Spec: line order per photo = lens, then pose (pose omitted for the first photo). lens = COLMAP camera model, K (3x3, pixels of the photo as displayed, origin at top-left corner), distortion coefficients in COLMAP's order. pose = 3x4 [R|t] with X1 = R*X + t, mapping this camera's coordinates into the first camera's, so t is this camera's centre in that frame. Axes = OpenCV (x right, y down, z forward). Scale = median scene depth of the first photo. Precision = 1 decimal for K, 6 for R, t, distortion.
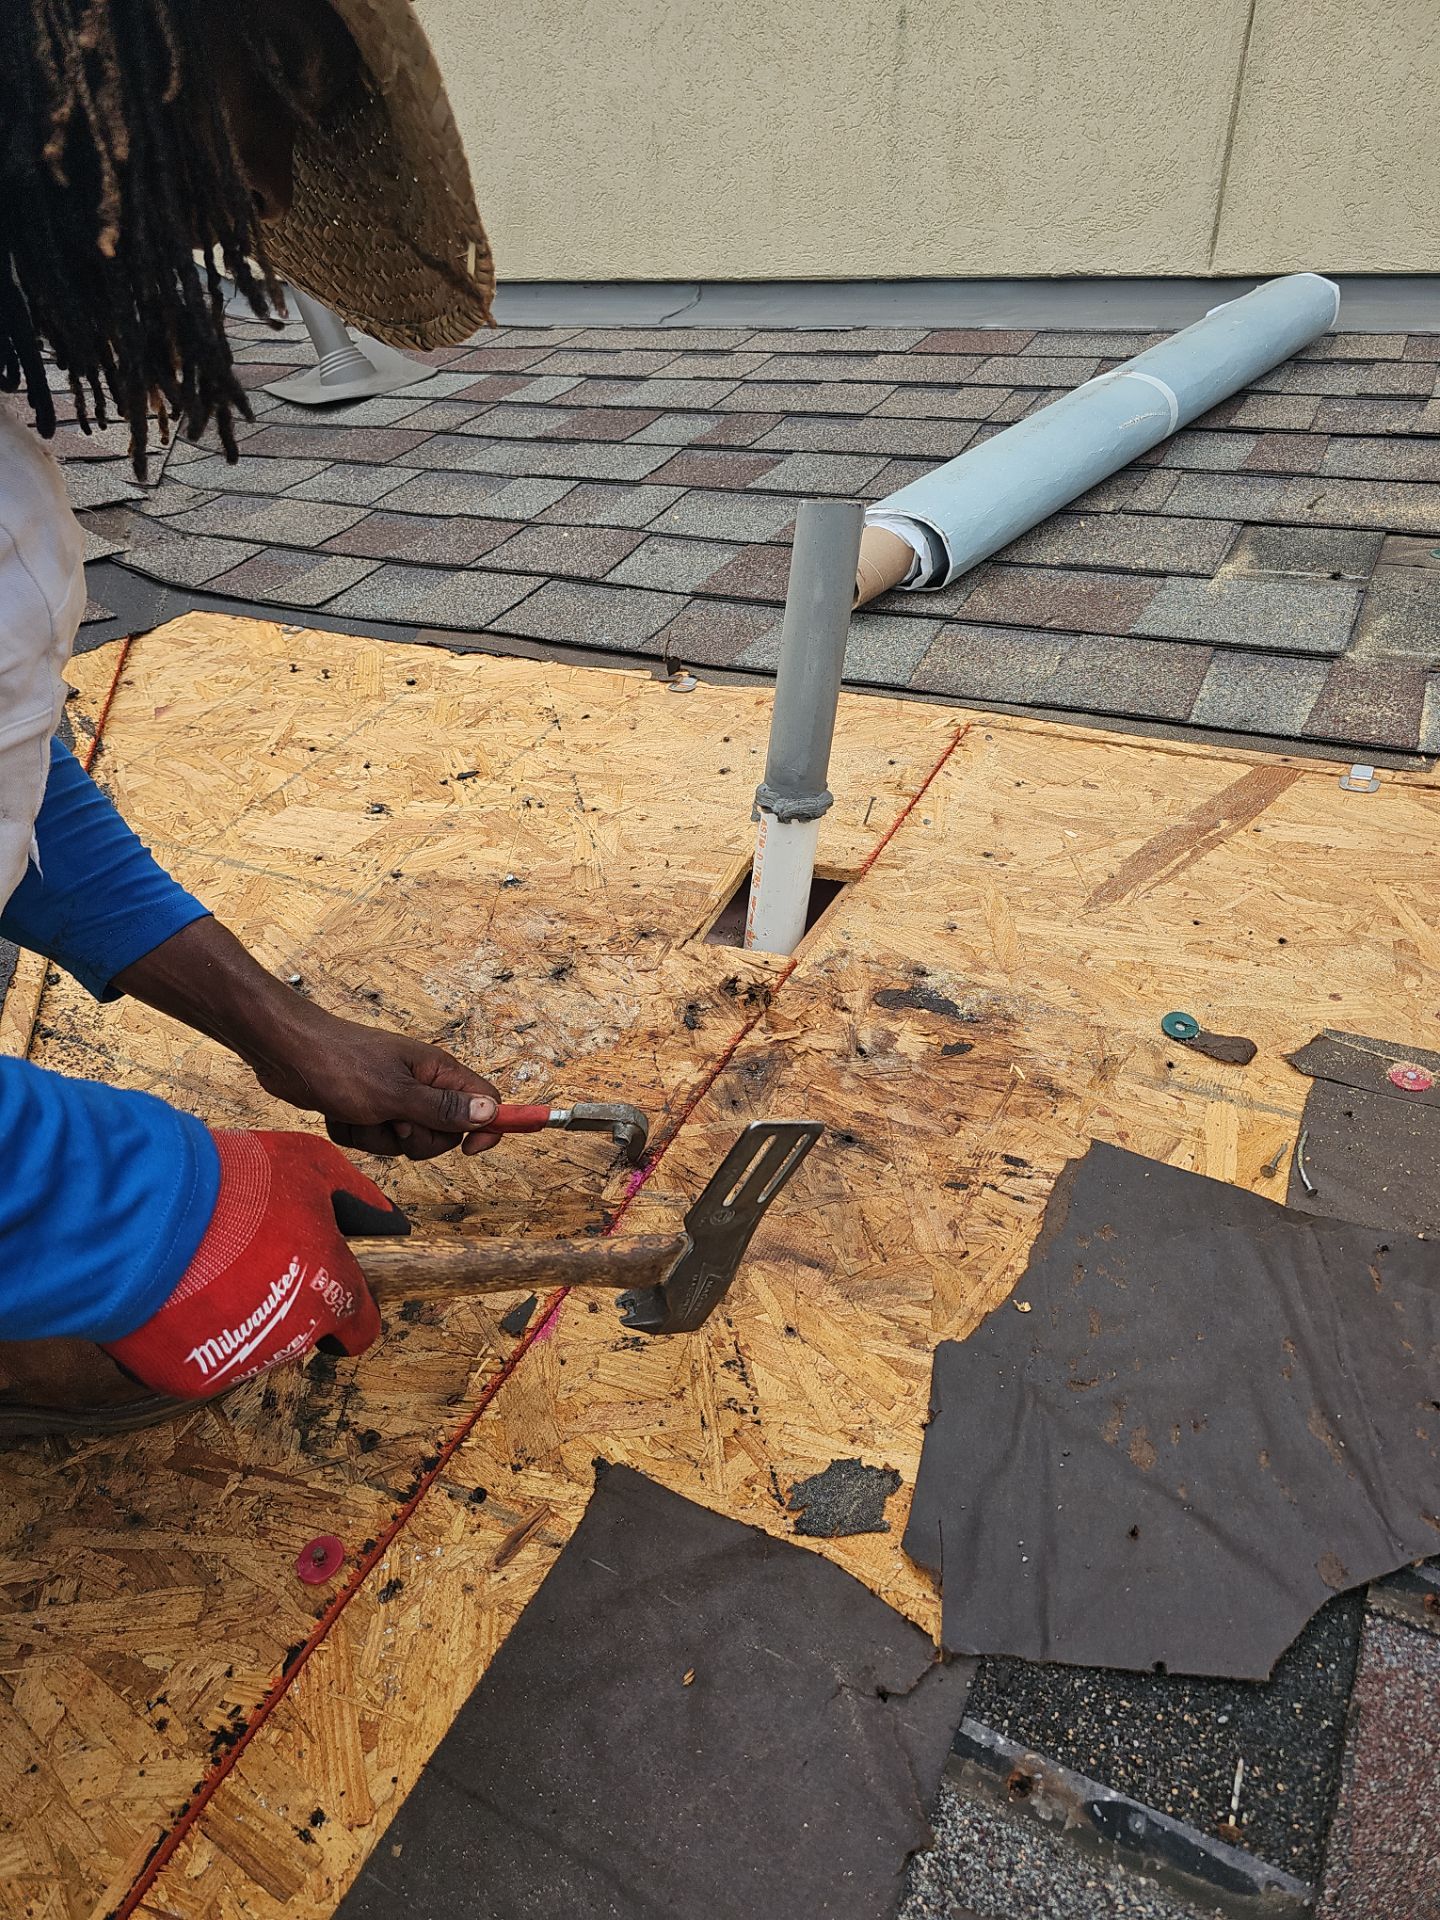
lens RADIAL K [[1251.0, 0, 716.9], [0, 1251.0, 934.8], [0, 0, 1]] dist [0.040790, -0.037468]
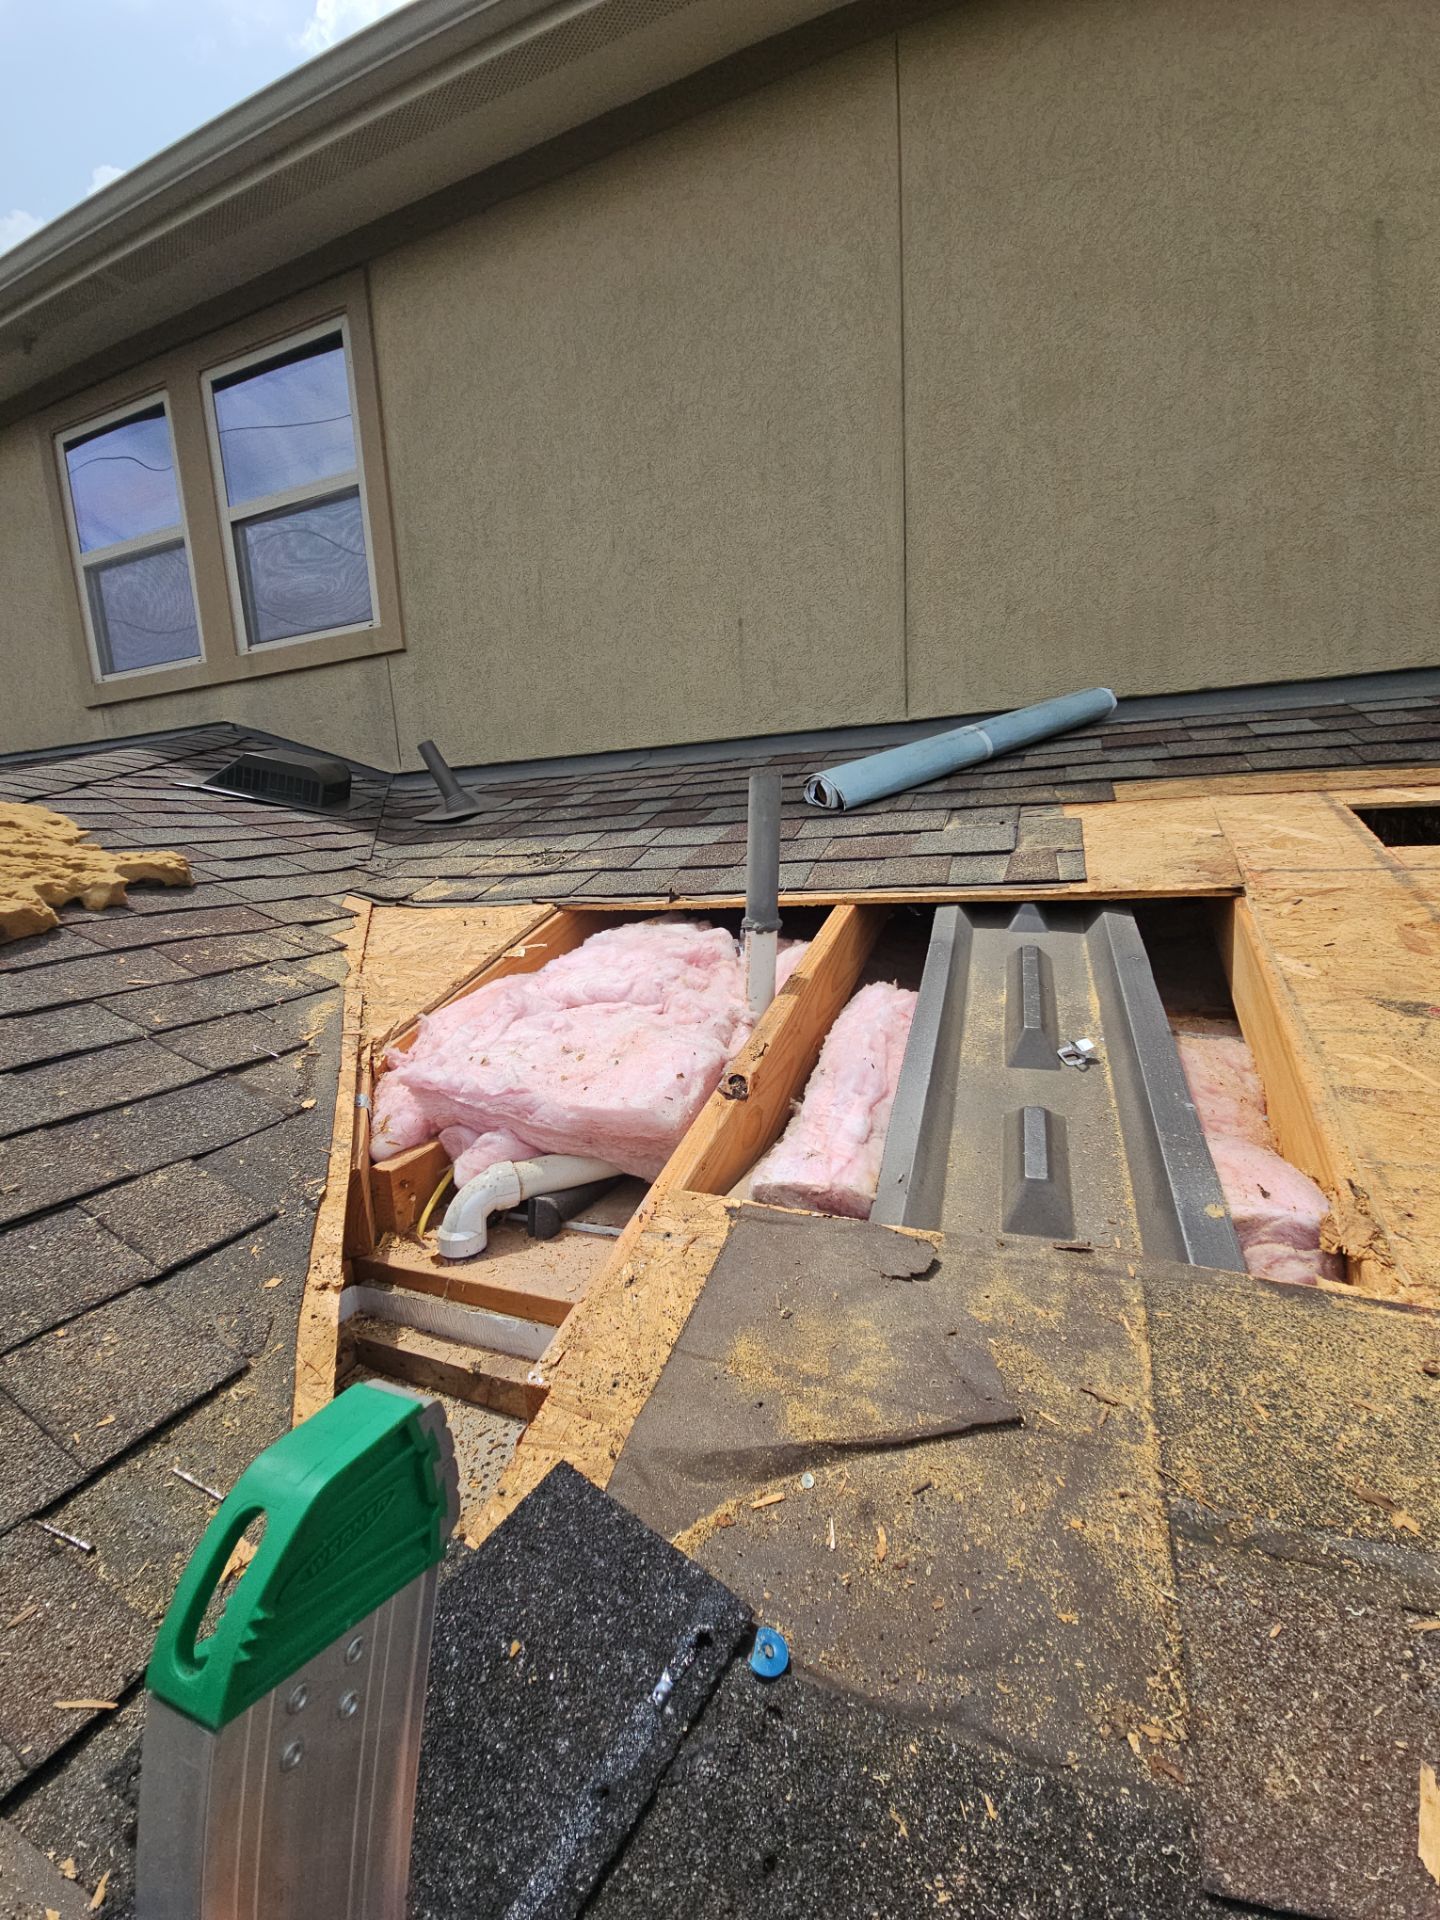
lens RADIAL K [[765.9, 0, 723.3], [0, 765.9, 947.4], [0, 0, 1]] dist [-0.003186, -0.000078]
pose [[0.990655, -0.096088, 0.096793, -0.060648], [0.118210, 0.958904, -0.257933, 0.116560], [-0.068031, 0.266964, 0.961302, -0.063426]]
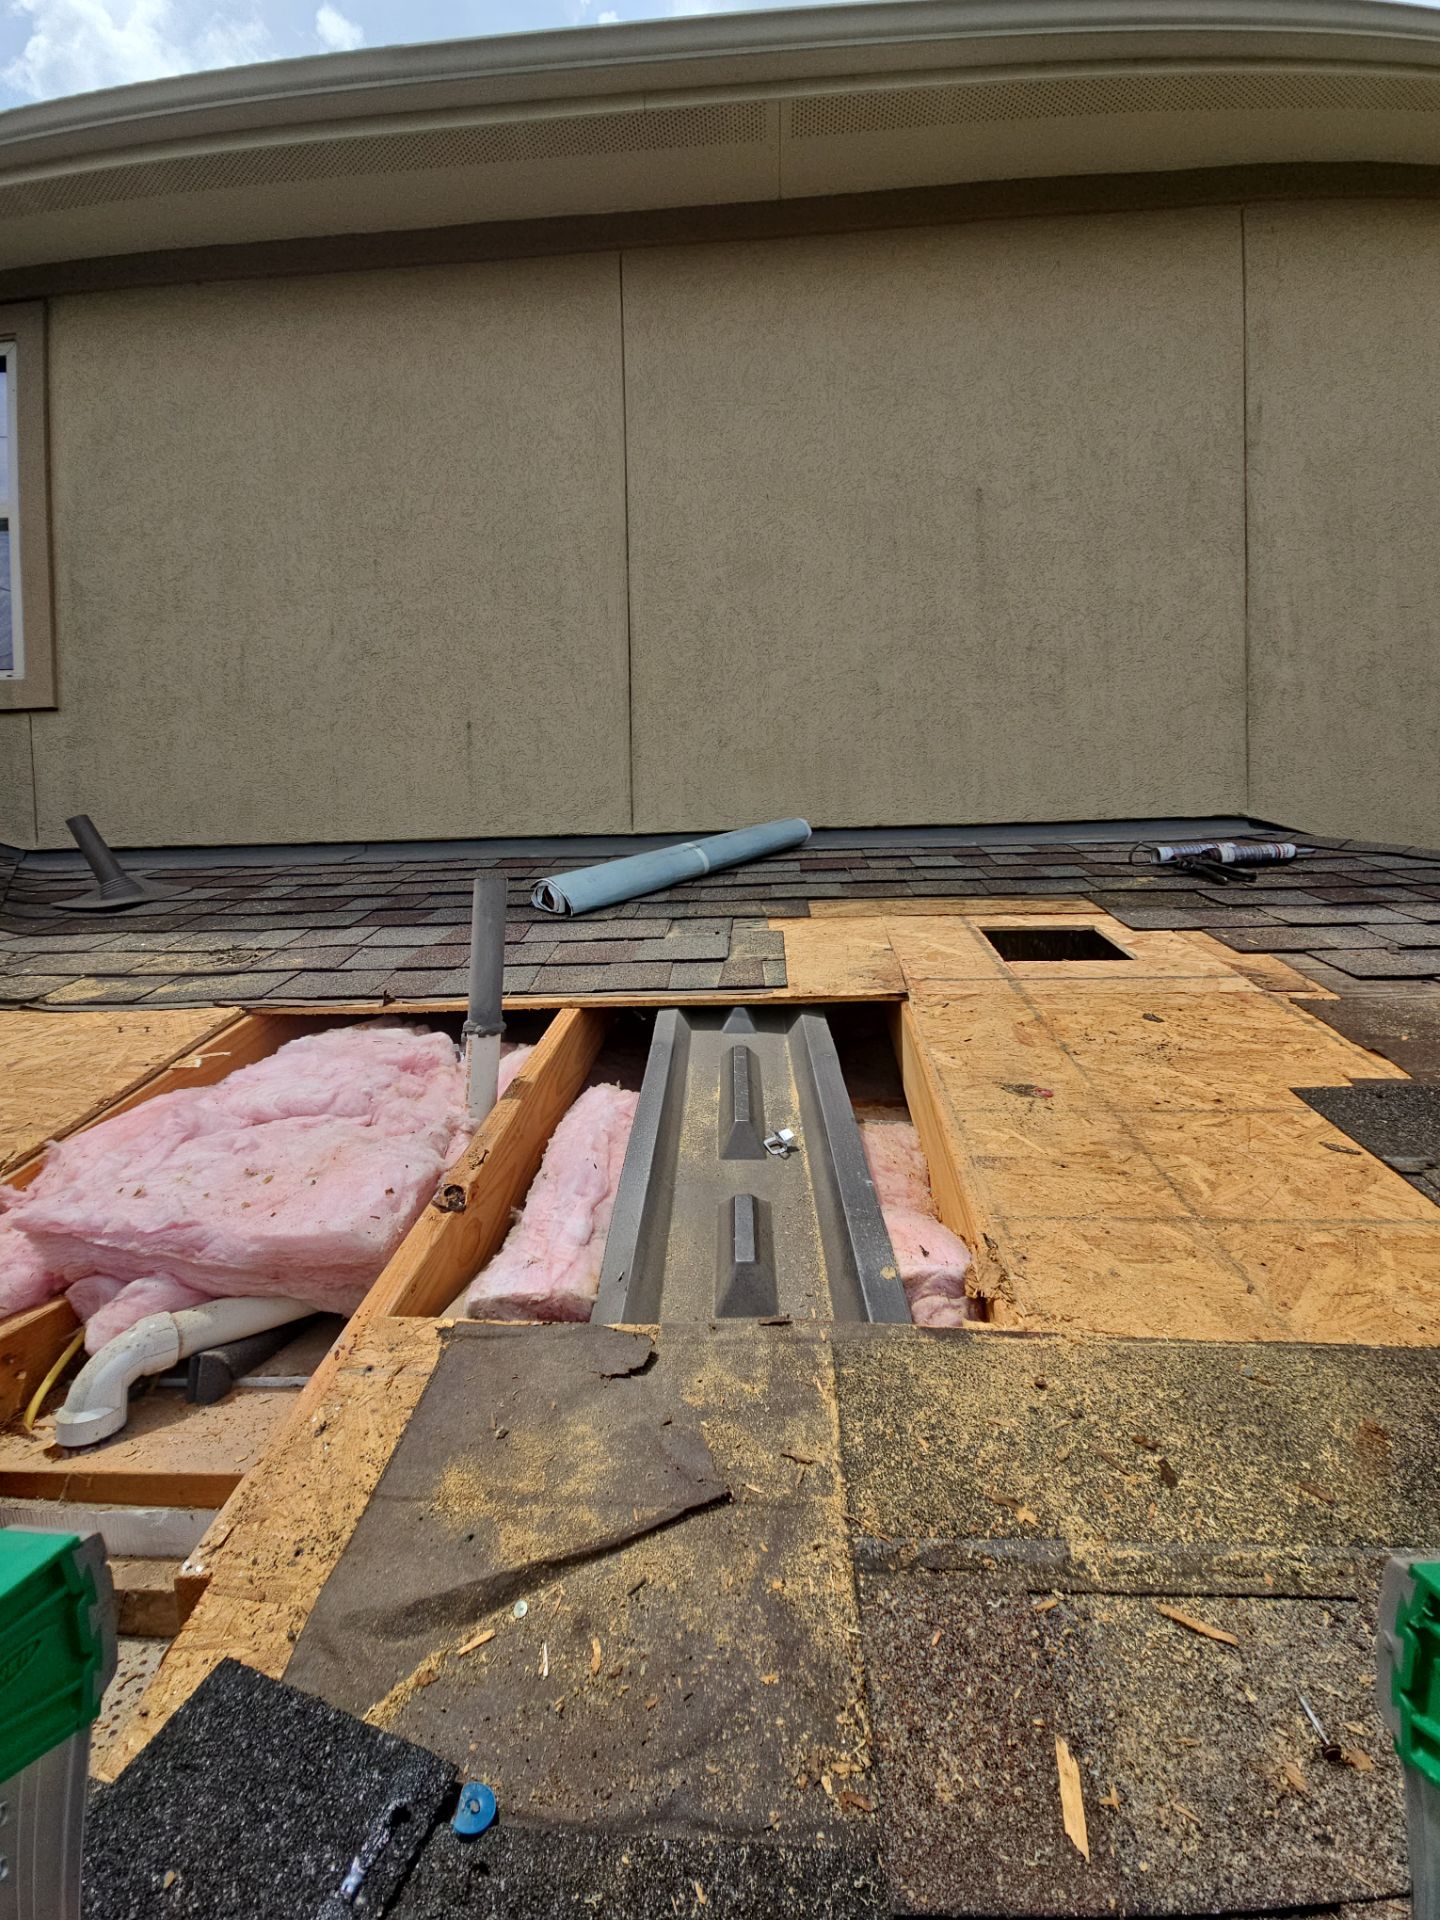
lens RADIAL K [[775.9, 0, 713.4], [0, 775.9, 951.2], [0, 0, 1]] dist [0.002189, -0.005930]
pose [[0.902893, -0.059200, 0.425770, -0.062393], [0.213603, 0.921323, -0.324867, 0.125327], [-0.373039, 0.384266, 0.844501, -0.084961]]
